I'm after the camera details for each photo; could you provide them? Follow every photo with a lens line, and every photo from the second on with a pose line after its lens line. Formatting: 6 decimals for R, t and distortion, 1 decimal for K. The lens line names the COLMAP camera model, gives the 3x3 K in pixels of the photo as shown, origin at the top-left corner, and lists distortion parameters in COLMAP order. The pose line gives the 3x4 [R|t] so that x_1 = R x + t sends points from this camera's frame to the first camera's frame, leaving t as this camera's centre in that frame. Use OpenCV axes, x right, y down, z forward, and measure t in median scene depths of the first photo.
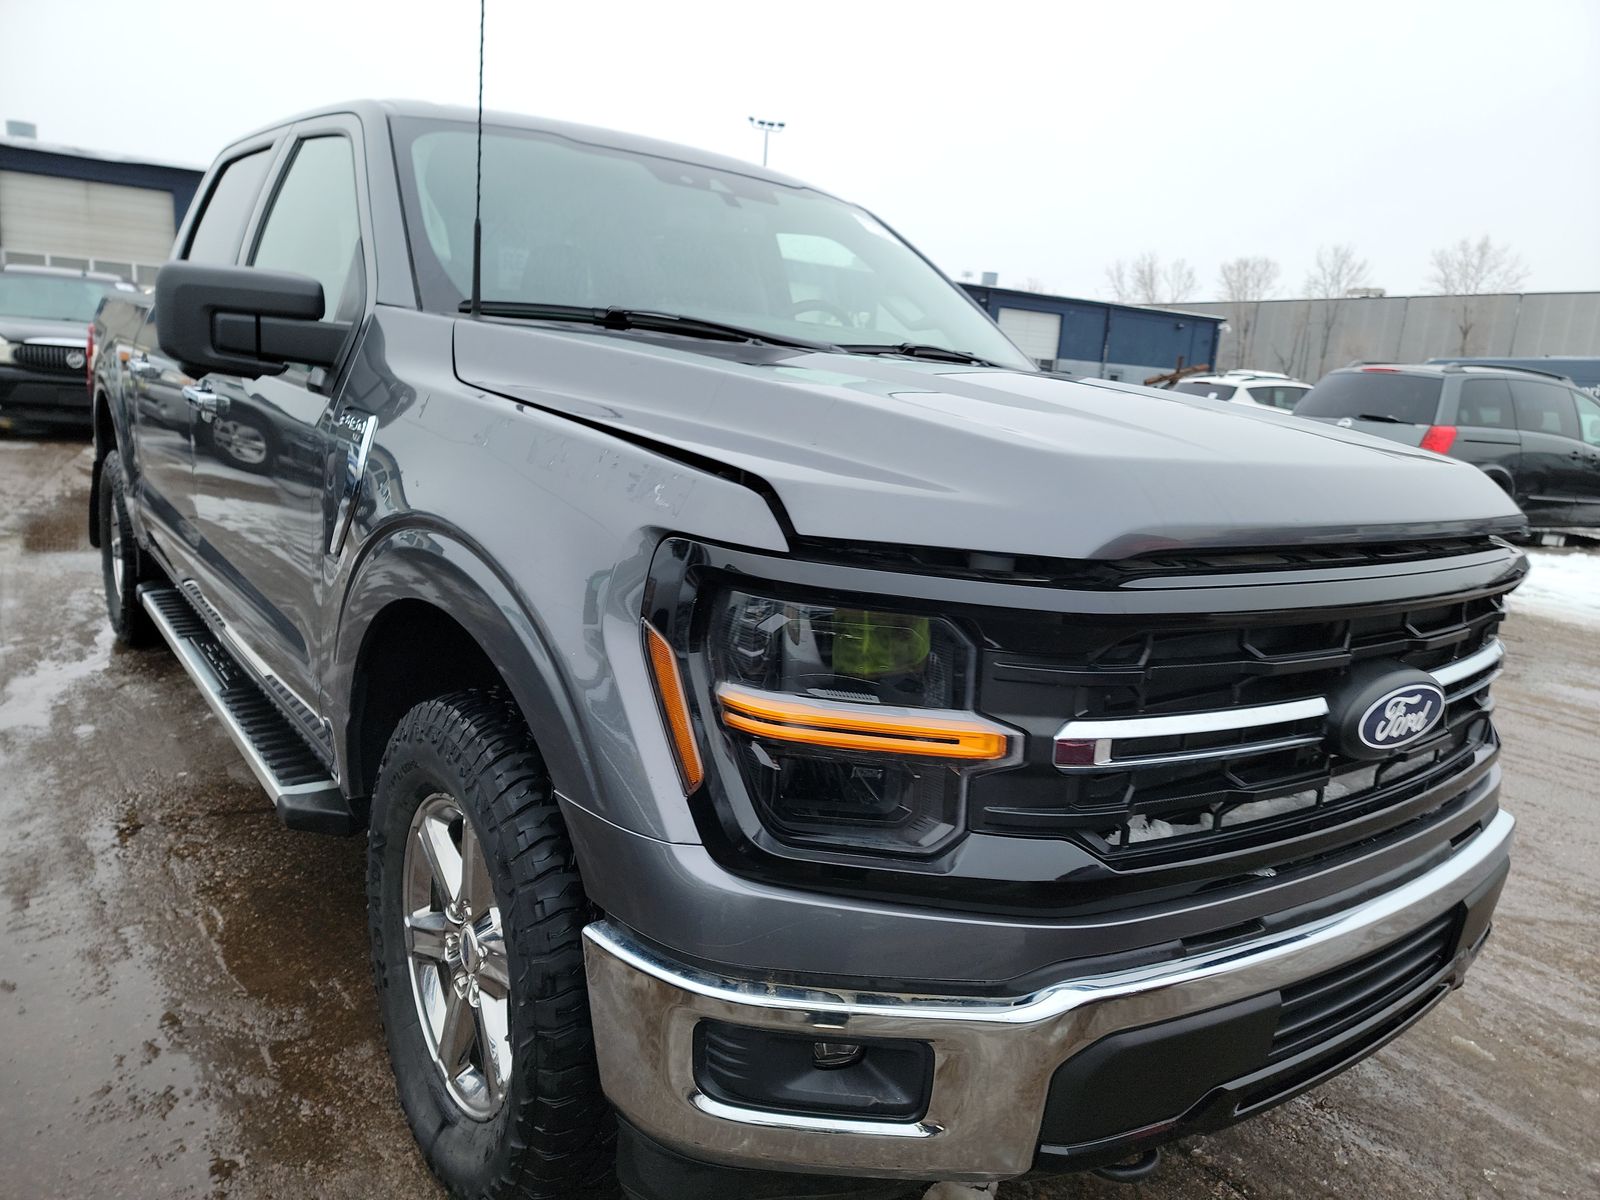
lens RADIAL K [[1099.1, 0, 816.7], [0, 1099.1, 607.9], [0, 0, 1]] dist [0.069122, -0.041613]
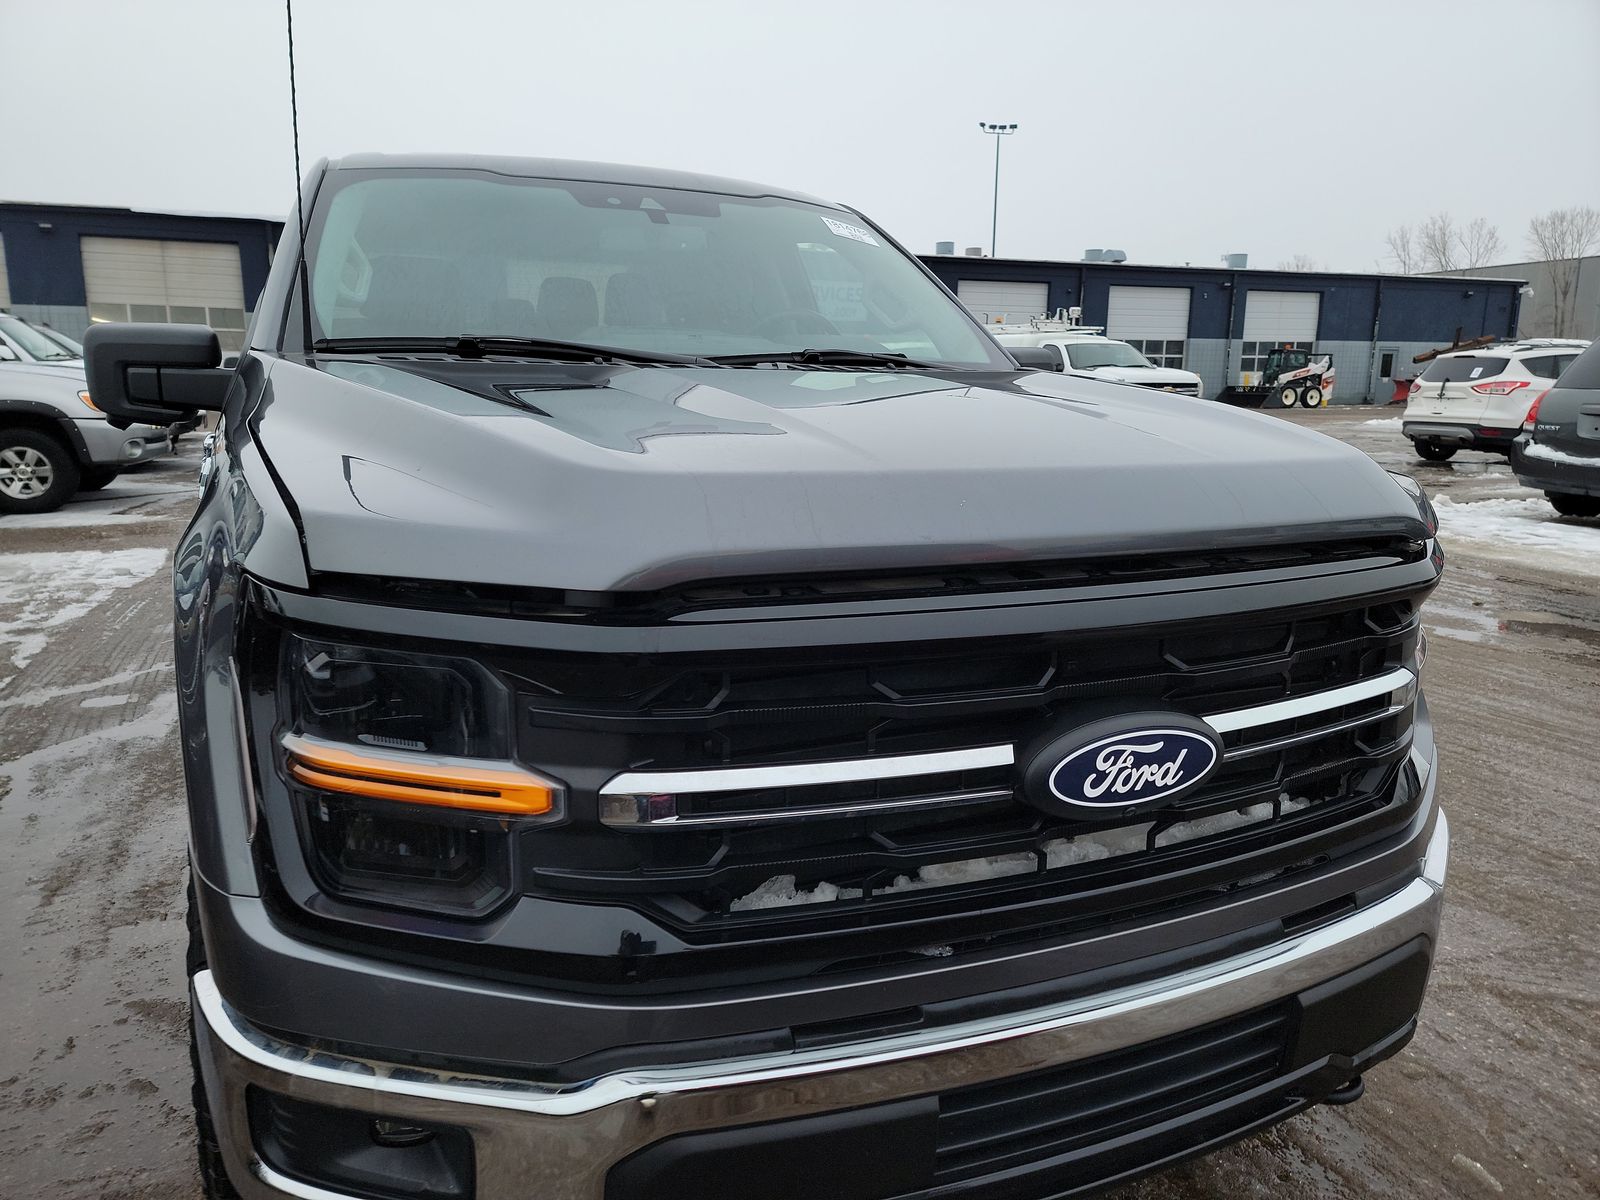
lens RADIAL K [[1099.1, 0, 798.7], [0, 1099.1, 590.7], [0, 0, 1]] dist [0.069122, -0.041613]
pose [[0.970068, -0.016738, -0.242257, 0.475450], [0.011063, 0.999632, -0.024767, -0.016346], [0.242583, 0.021345, 0.969896, 0.139540]]
